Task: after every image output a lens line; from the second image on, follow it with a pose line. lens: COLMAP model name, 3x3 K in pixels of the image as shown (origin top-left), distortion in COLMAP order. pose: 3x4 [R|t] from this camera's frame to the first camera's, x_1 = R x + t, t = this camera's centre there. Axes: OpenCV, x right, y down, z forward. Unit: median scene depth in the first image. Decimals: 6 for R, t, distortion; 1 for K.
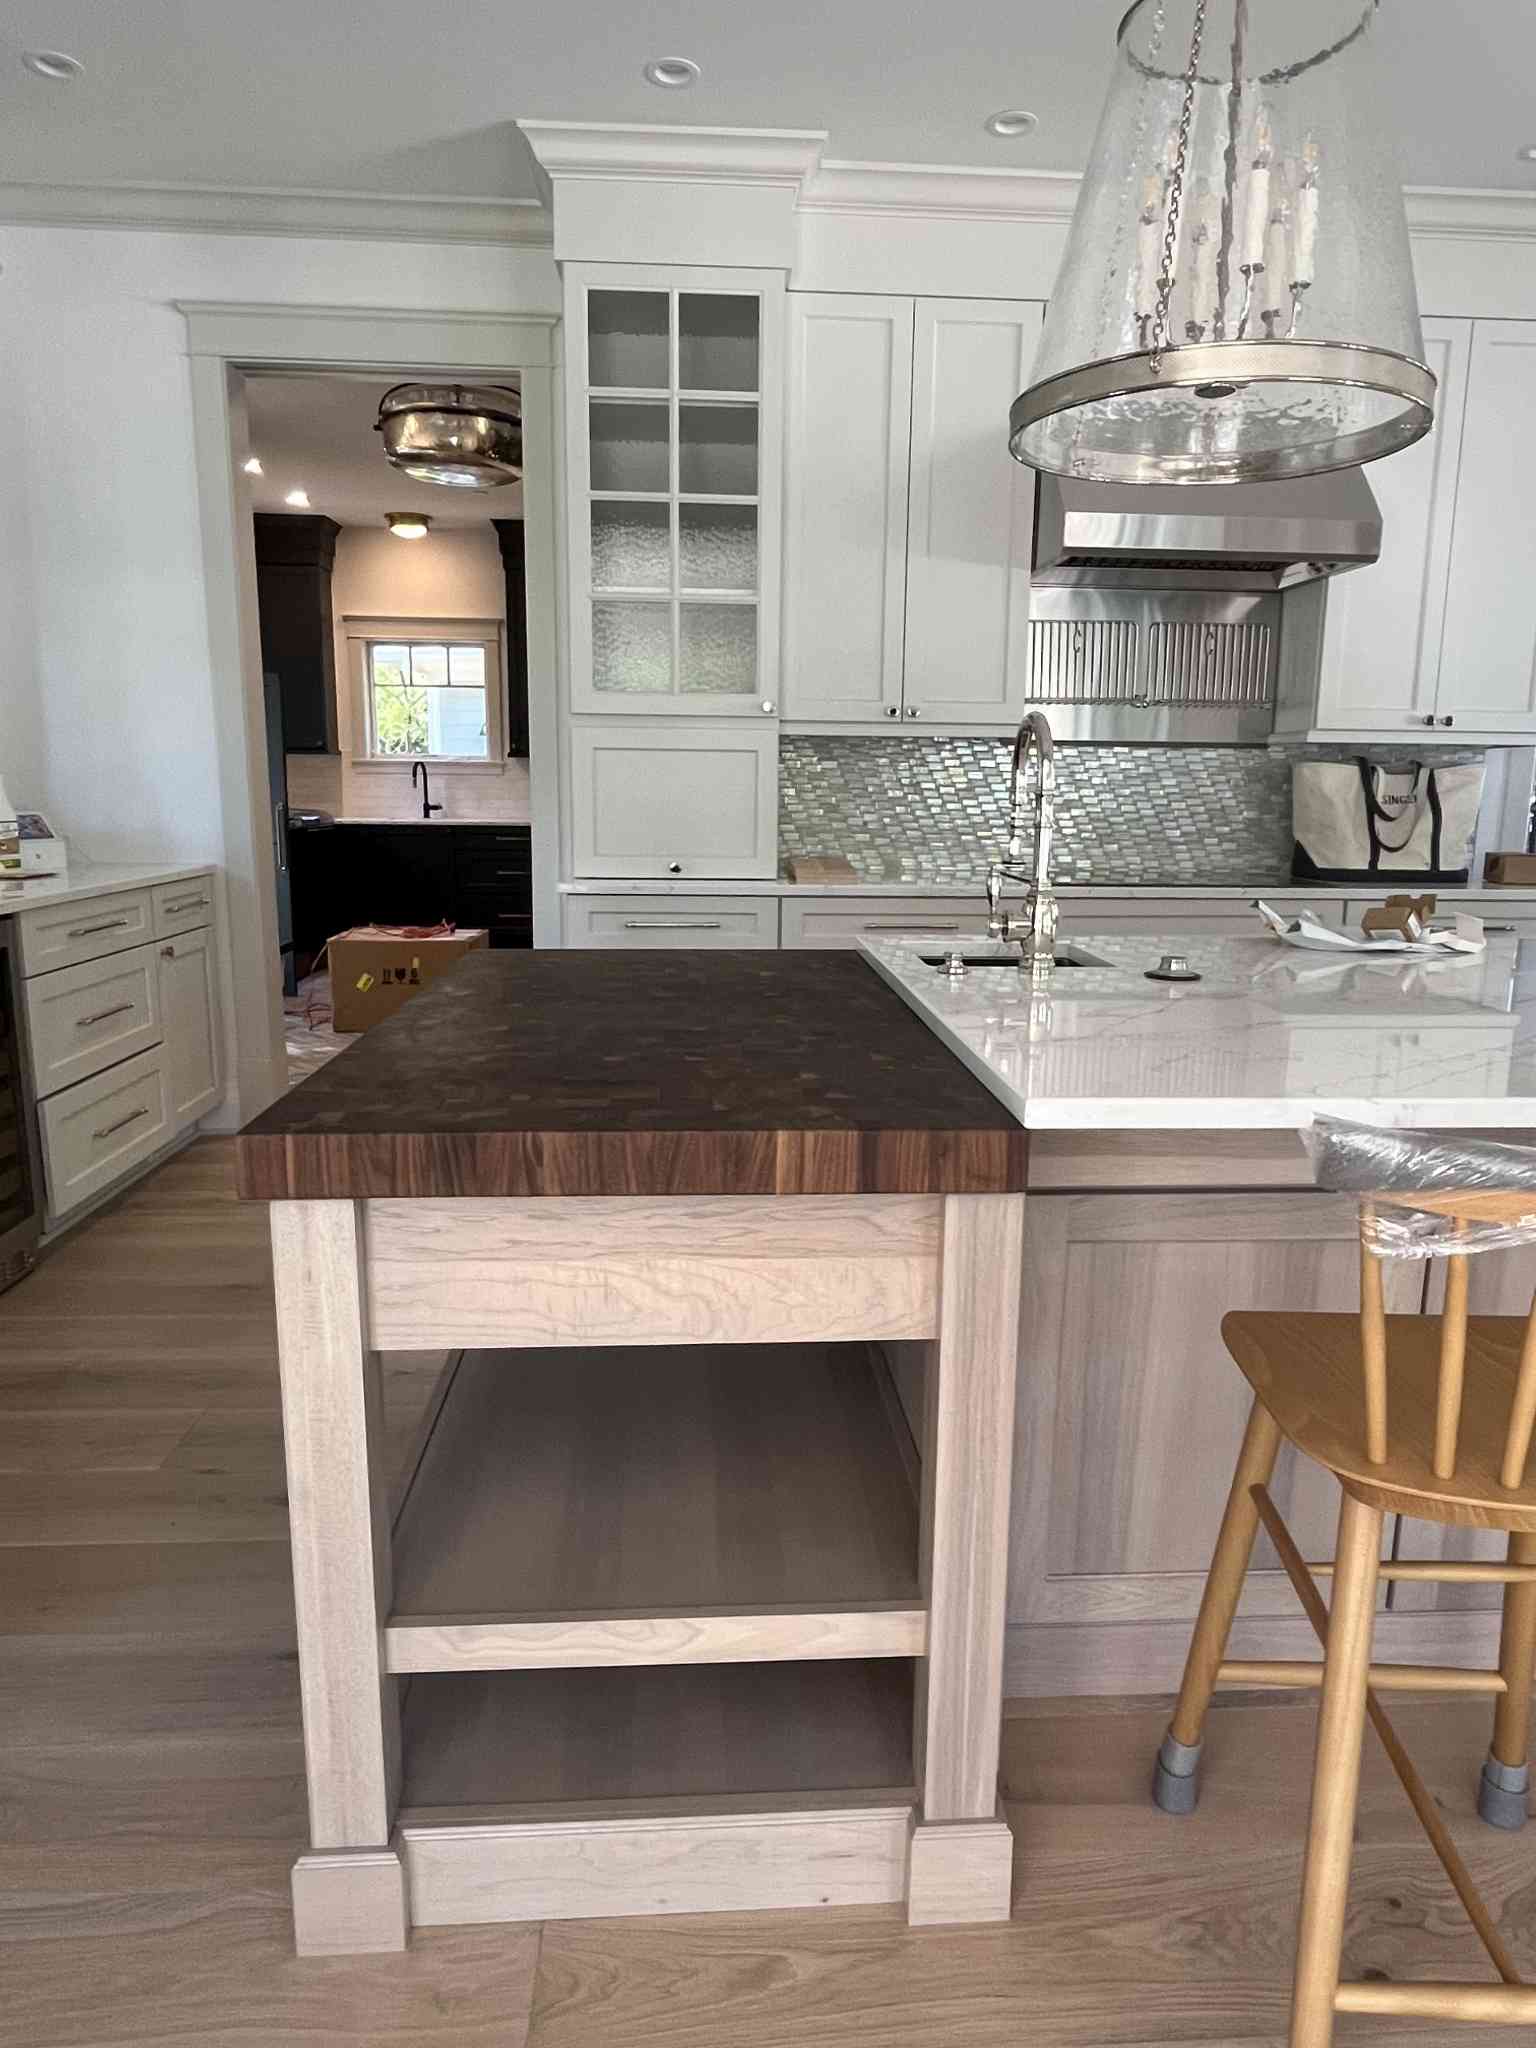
lens RADIAL K [[1263.9, 0, 777.8], [0, 1263.9, 1017.4], [0, 0, 1]] dist [-0.005536, 0.002806]
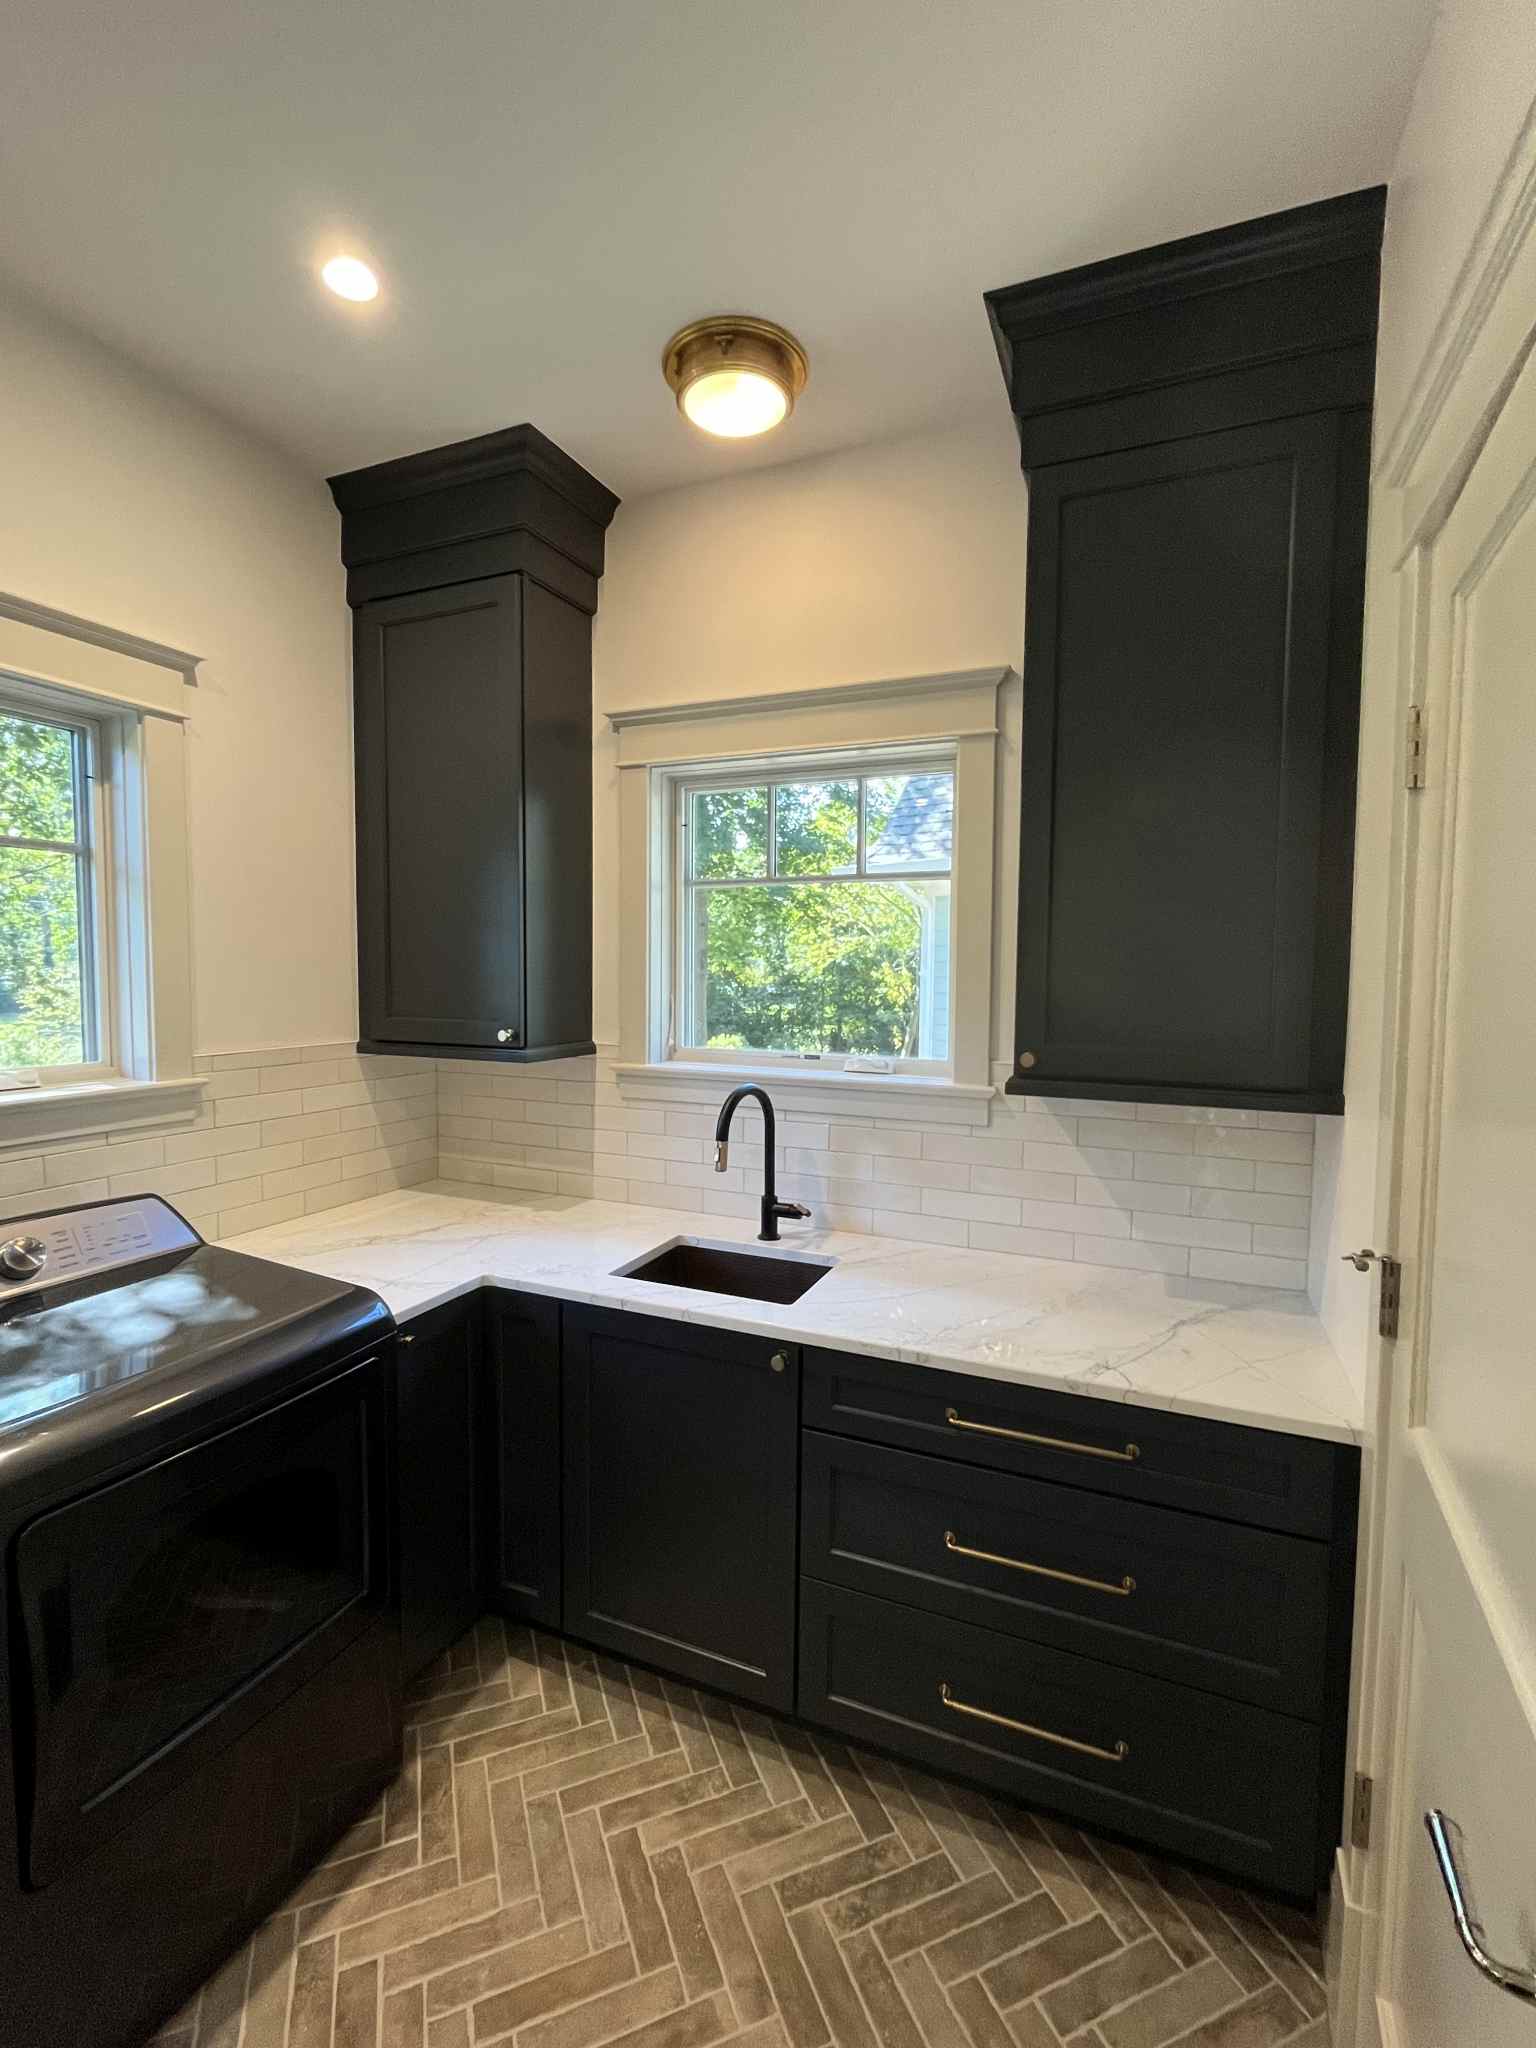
lens RADIAL K [[899.2, 0, 771.4], [0, 899.2, 1020.4], [0, 0, 1]] dist [-0.002728, -0.000433]
pose [[0.893414, 0.025019, -0.448538, -0.346551], [-0.084455, 0.989999, -0.113000, -0.399831], [0.441225, 0.138837, 0.886592, 1.611083]]
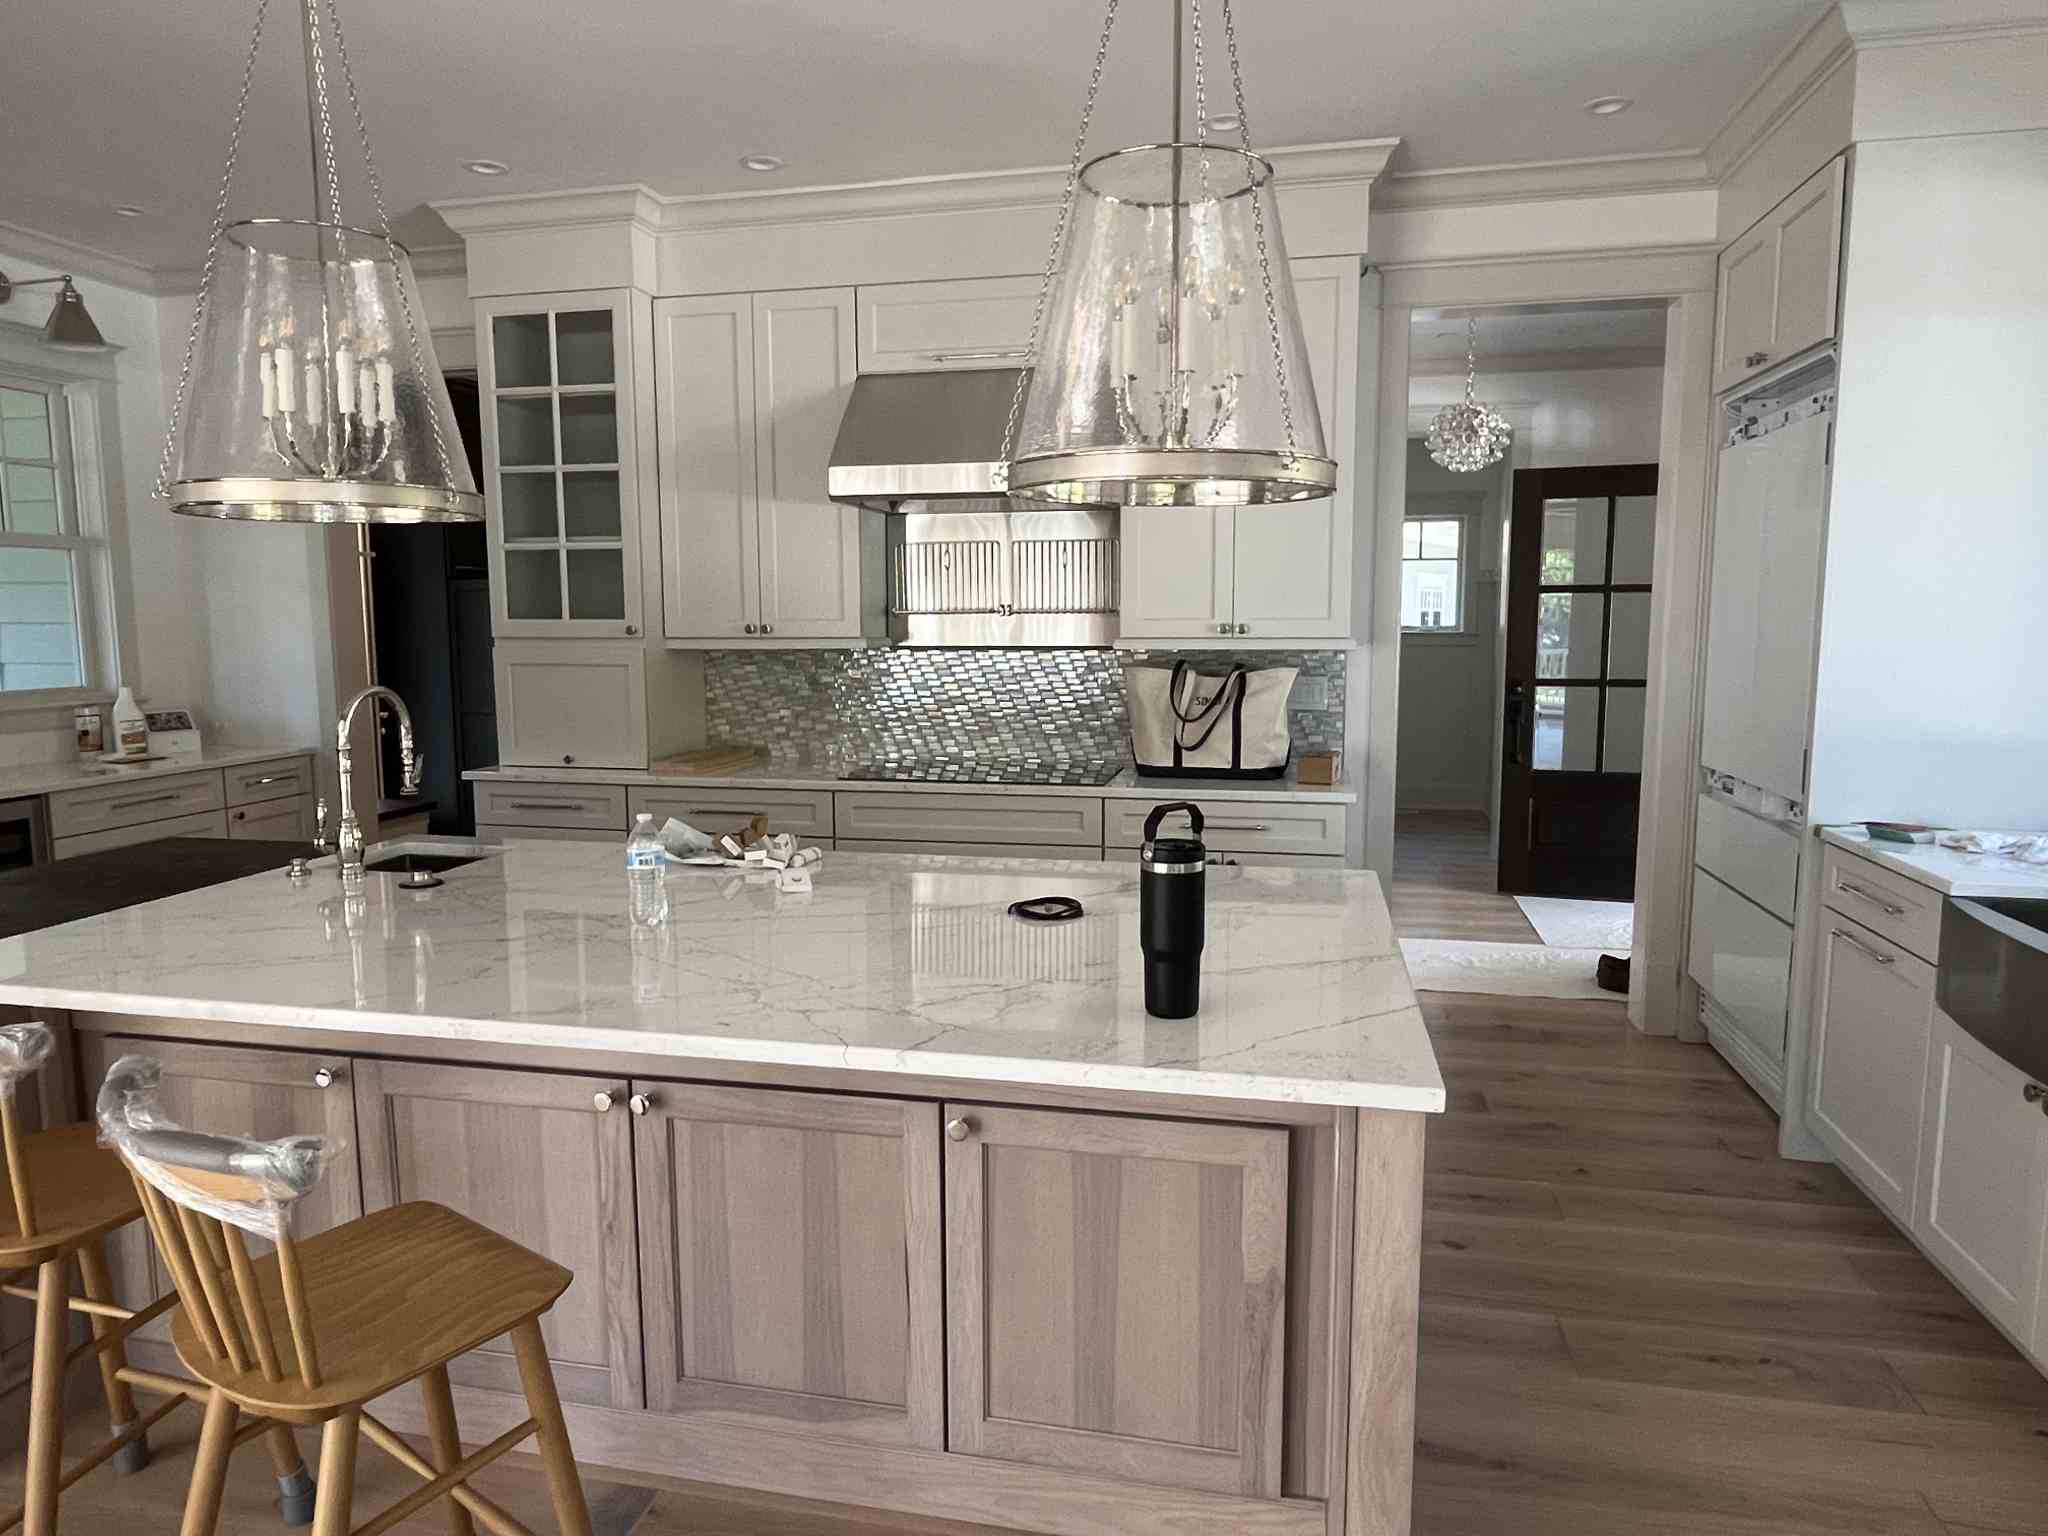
lens RADIAL K [[1263.9, 0, 1024.0], [0, 1263.9, 768.0], [0, 0, 1]] dist [-0.005536, 0.002806]
pose [[0.961896, 0.016591, -0.272913, 0.600508], [-0.034027, 0.997661, -0.059280, -0.045686], [0.271291, 0.066307, 0.960211, -0.053655]]
